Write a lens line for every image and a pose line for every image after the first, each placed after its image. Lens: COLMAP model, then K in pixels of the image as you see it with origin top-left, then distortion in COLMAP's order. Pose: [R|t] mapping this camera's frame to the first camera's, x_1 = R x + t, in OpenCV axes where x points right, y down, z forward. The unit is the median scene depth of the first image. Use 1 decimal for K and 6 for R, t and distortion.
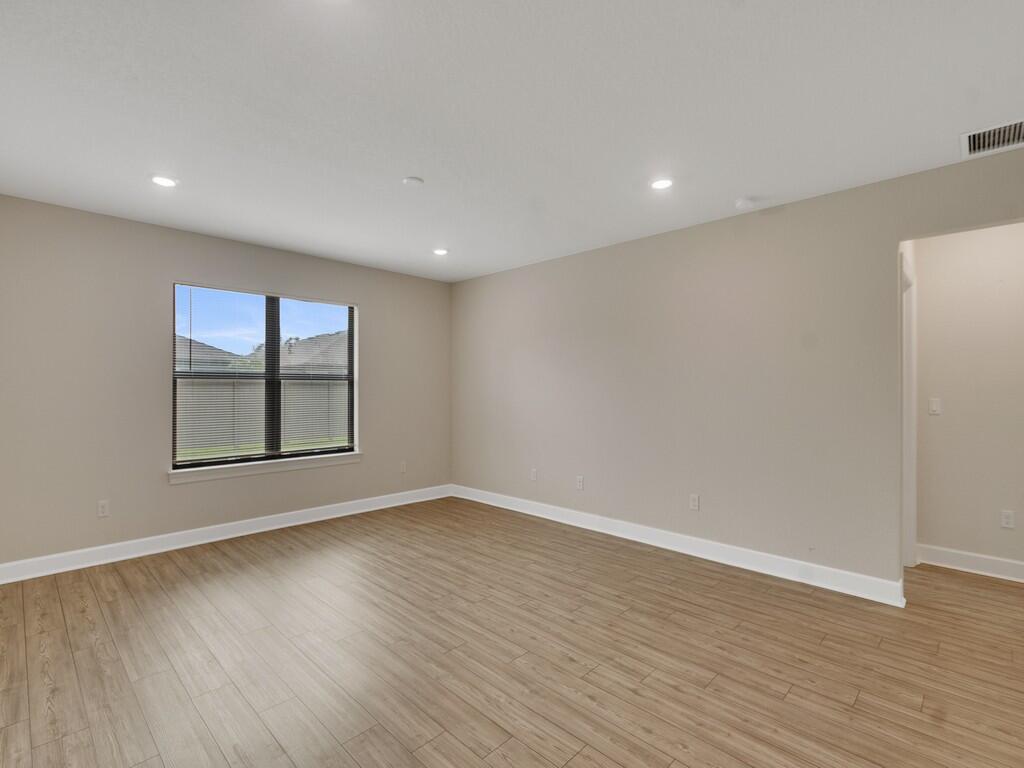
lens RADIAL K [[484.6, 0, 495.1], [0, 484.6, 378.7], [0, 0, 1]] dist [0.002992, -0.002575]
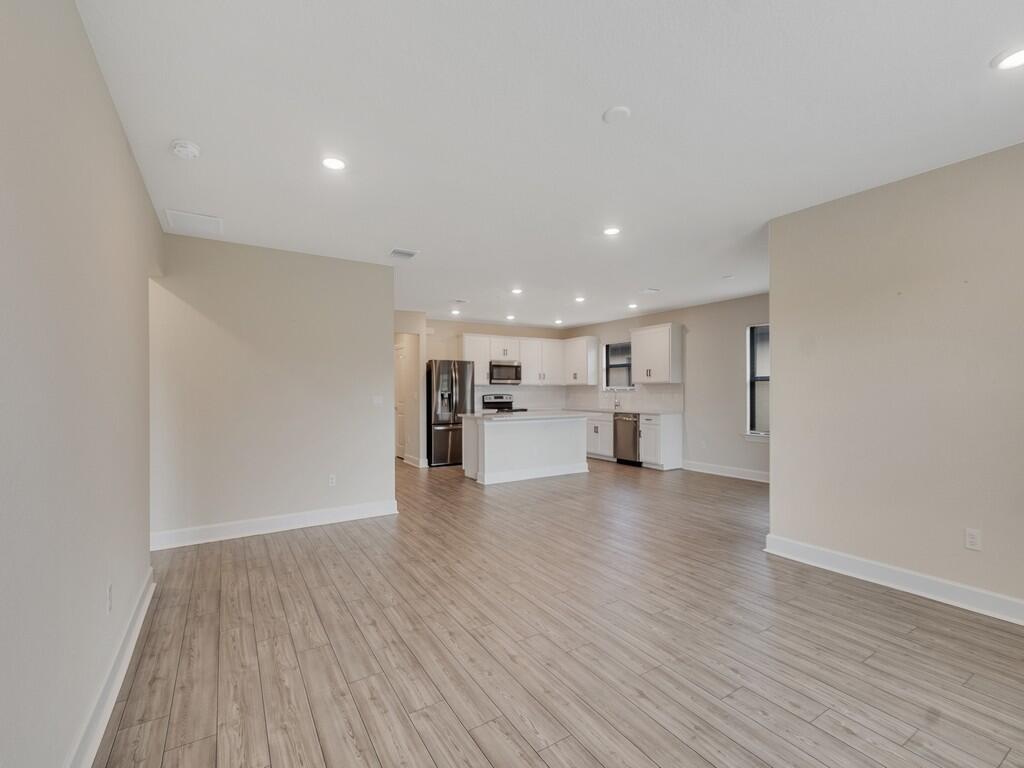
lens RADIAL K [[448.5, 0, 501.0], [0, 448.5, 393.1], [0, 0, 1]] dist [0.014939, -0.006258]
pose [[-0.974119, -0.000661, 0.226033, -0.151441], [-0.004049, 0.999886, -0.014529, 0.045143], [-0.225998, -0.015068, -0.974011, 1.746699]]
